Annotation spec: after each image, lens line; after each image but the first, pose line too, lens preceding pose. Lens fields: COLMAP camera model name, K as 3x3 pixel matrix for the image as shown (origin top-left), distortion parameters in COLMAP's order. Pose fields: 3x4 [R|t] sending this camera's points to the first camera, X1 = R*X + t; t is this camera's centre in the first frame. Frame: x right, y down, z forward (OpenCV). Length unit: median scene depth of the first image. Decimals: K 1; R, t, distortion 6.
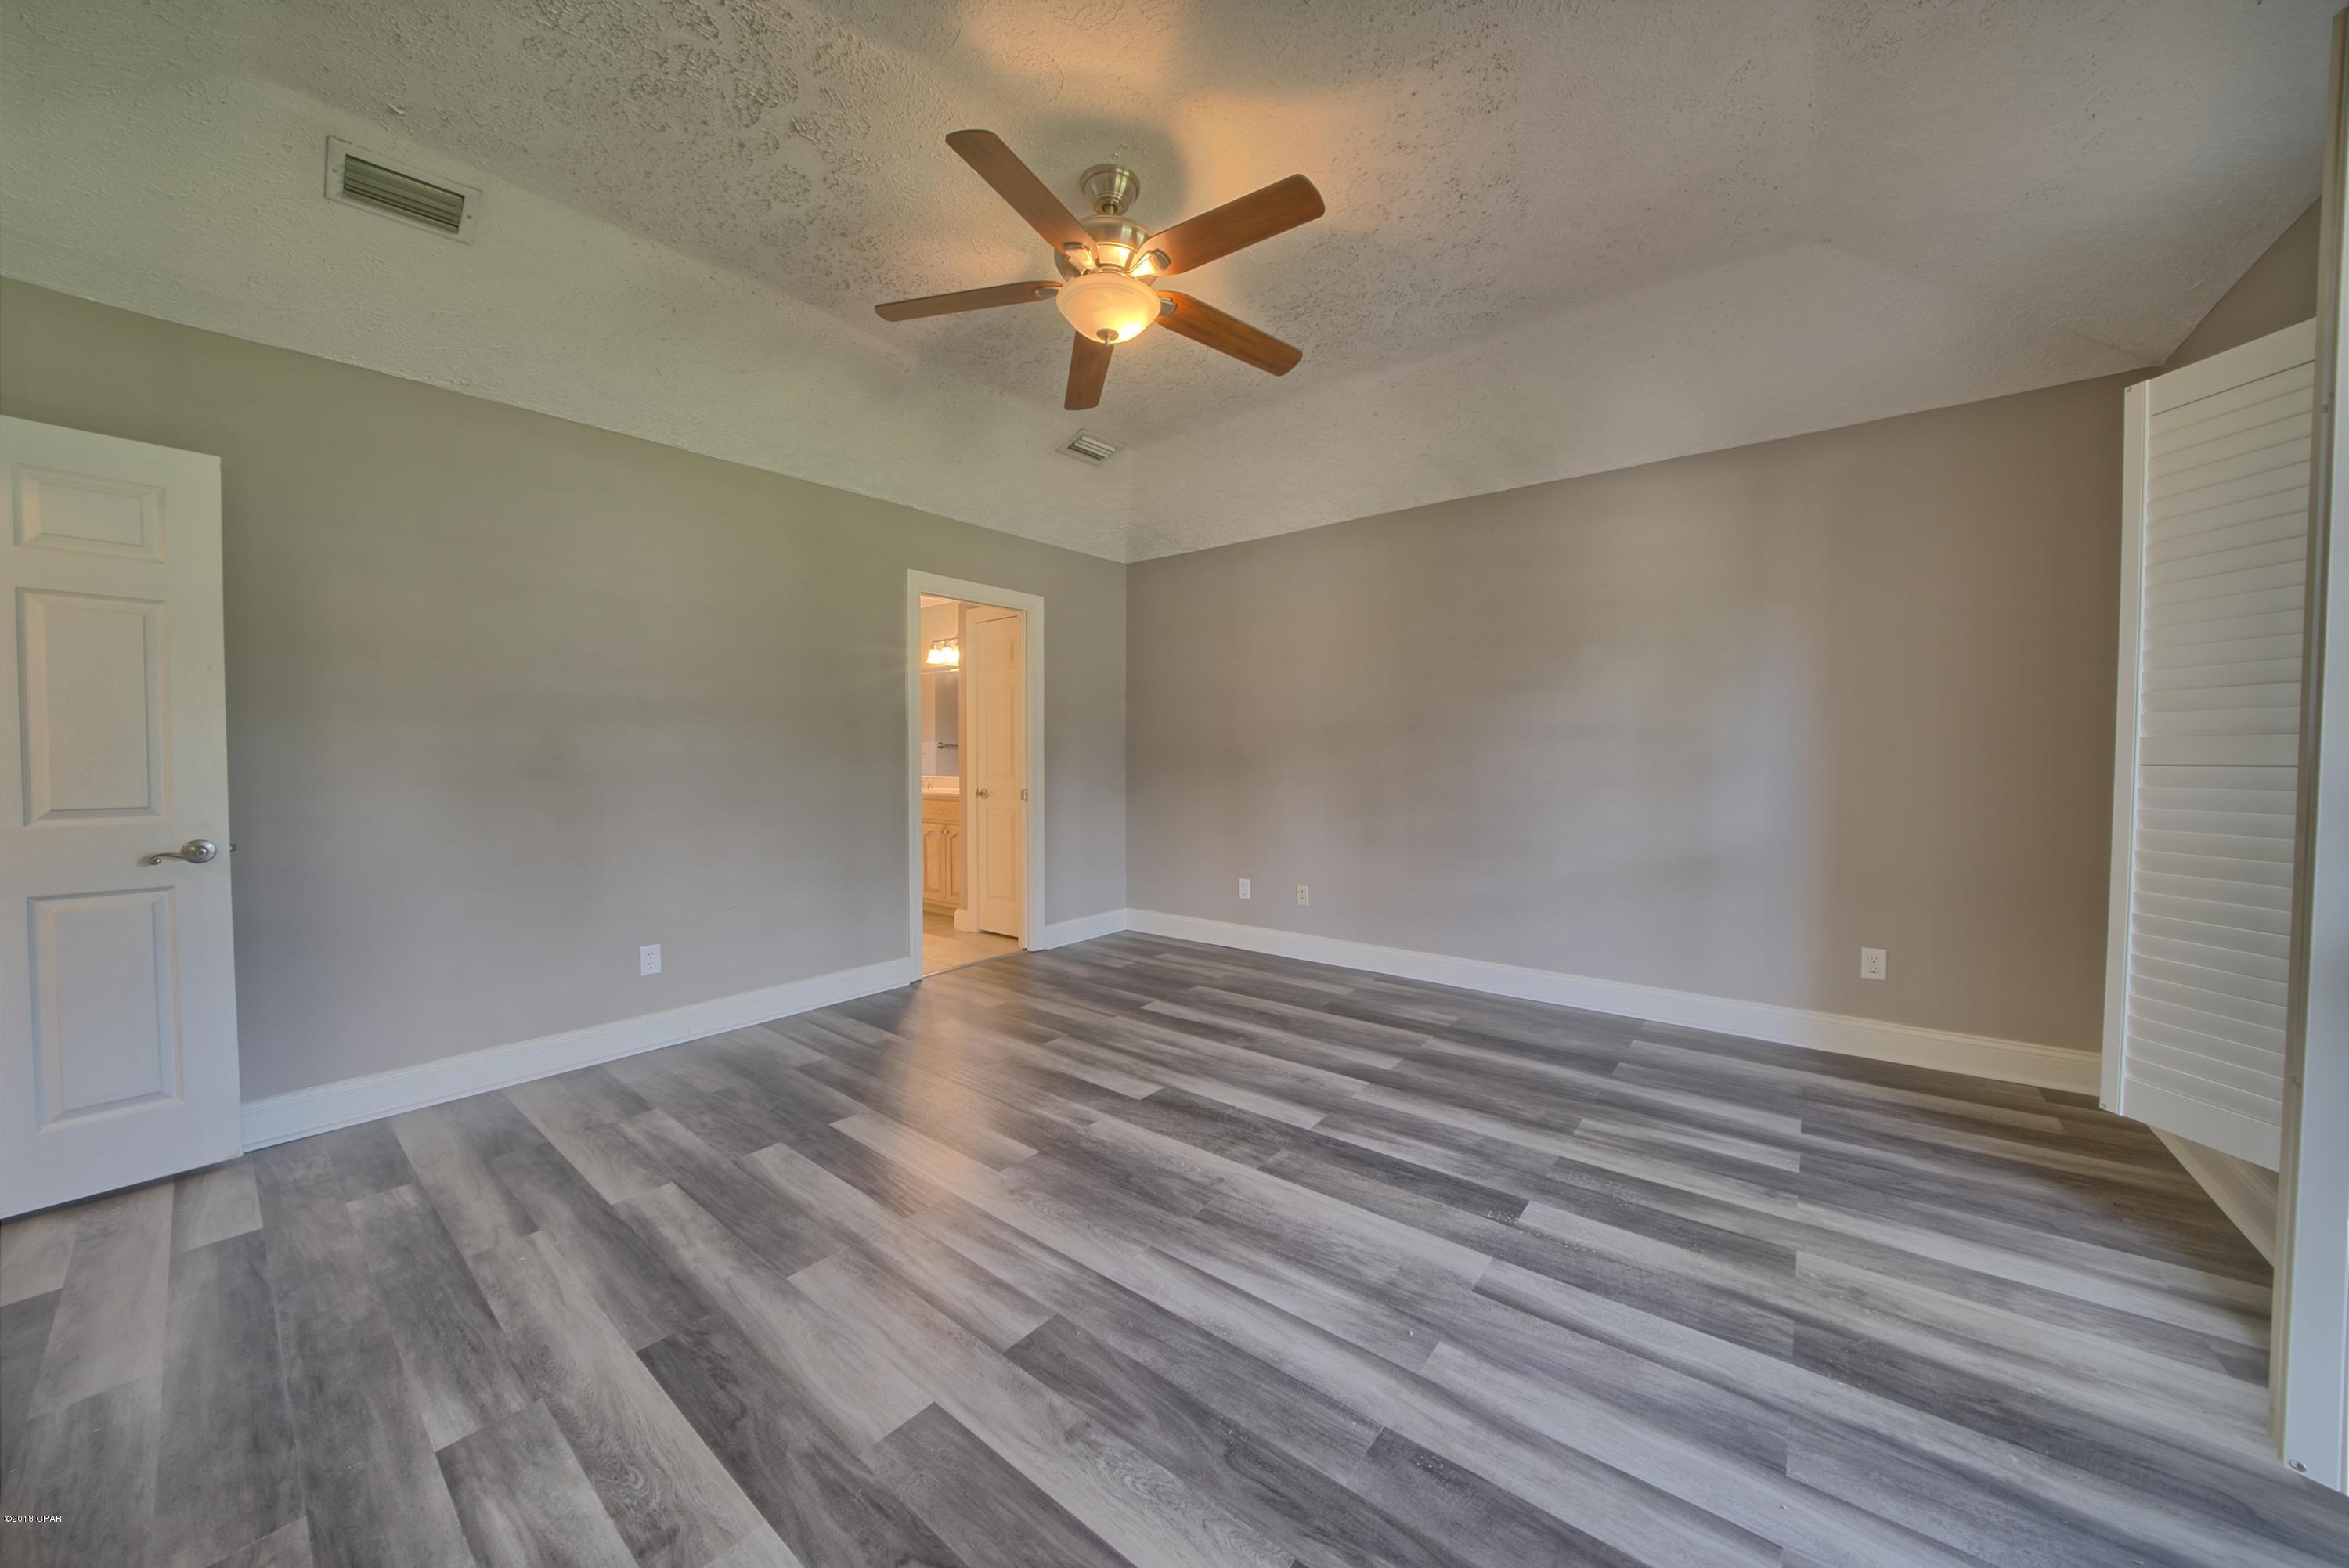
lens RADIAL K [[809.7, 0, 1170.0], [0, 809.7, 782.7], [0, 0, 1]] dist [-0.029222, 0.003399]
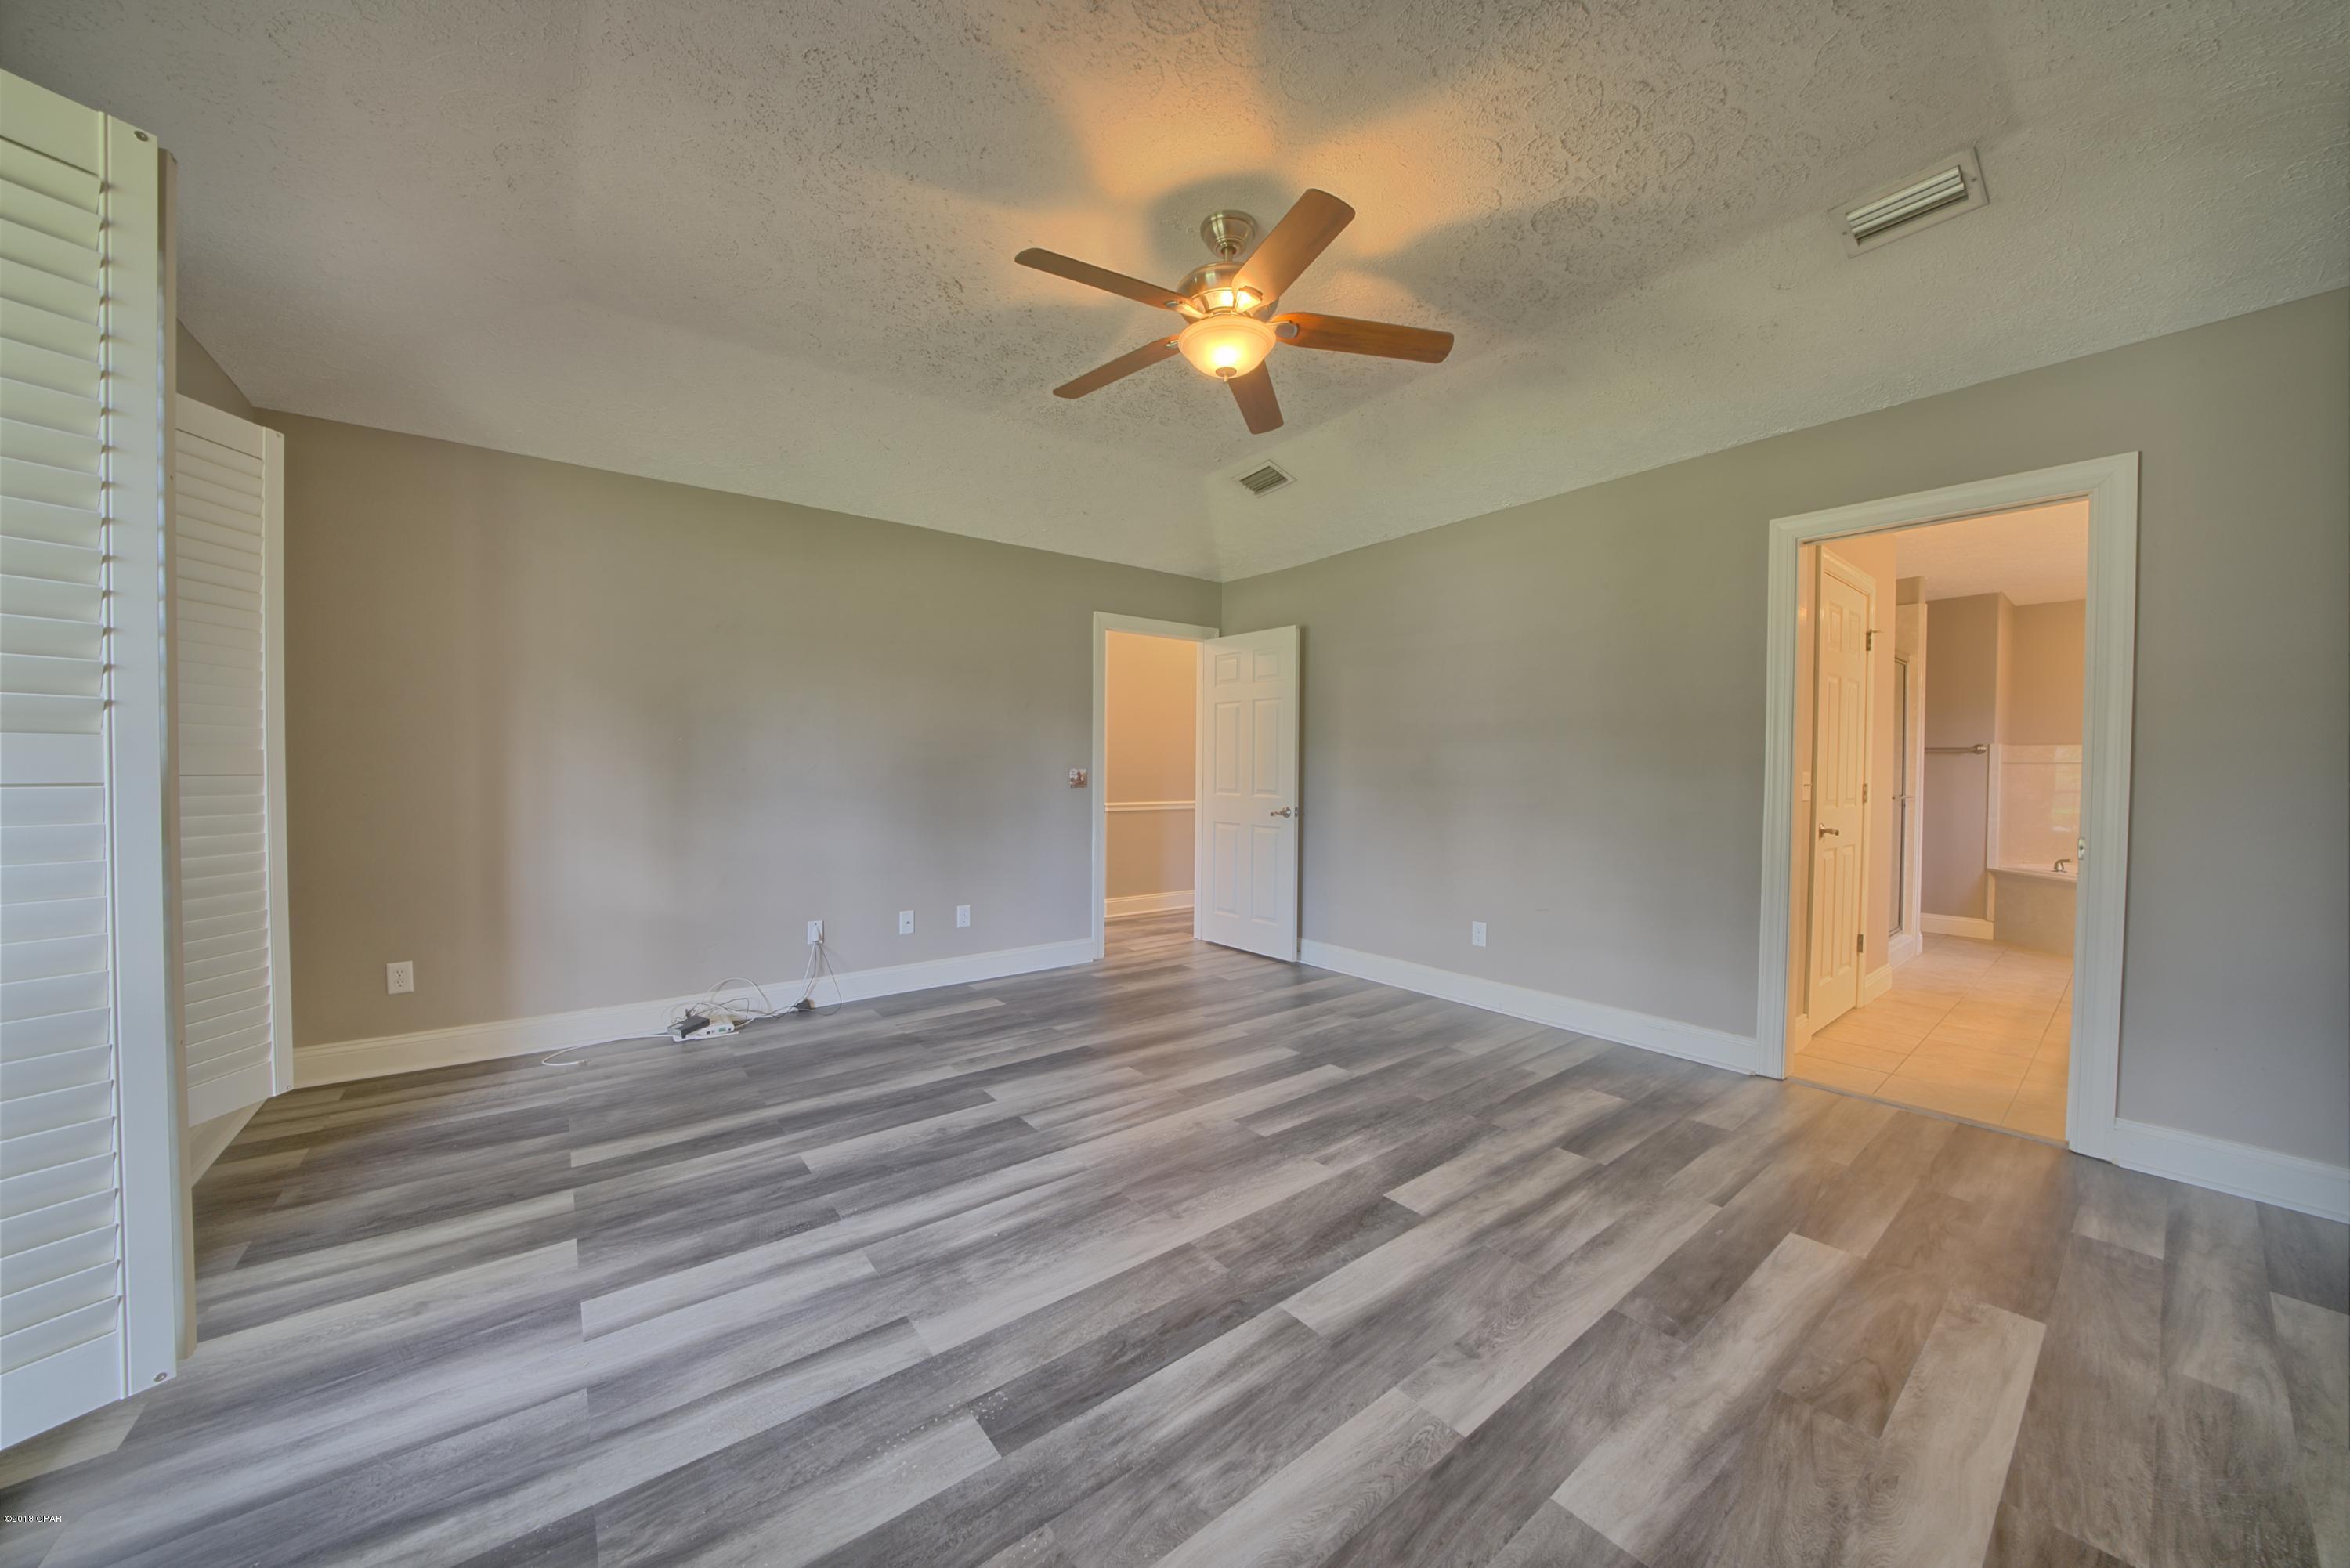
lens RADIAL K [[810.0, 0, 1170.5], [0, 810.0, 782.7], [0, 0, 1]] dist [-0.029222, 0.003399]
pose [[-0.228589, 0.022866, -0.973254, 1.091211], [-0.037193, 0.998789, 0.032202, -0.055547], [0.972812, 0.043560, -0.227462, 1.323717]]
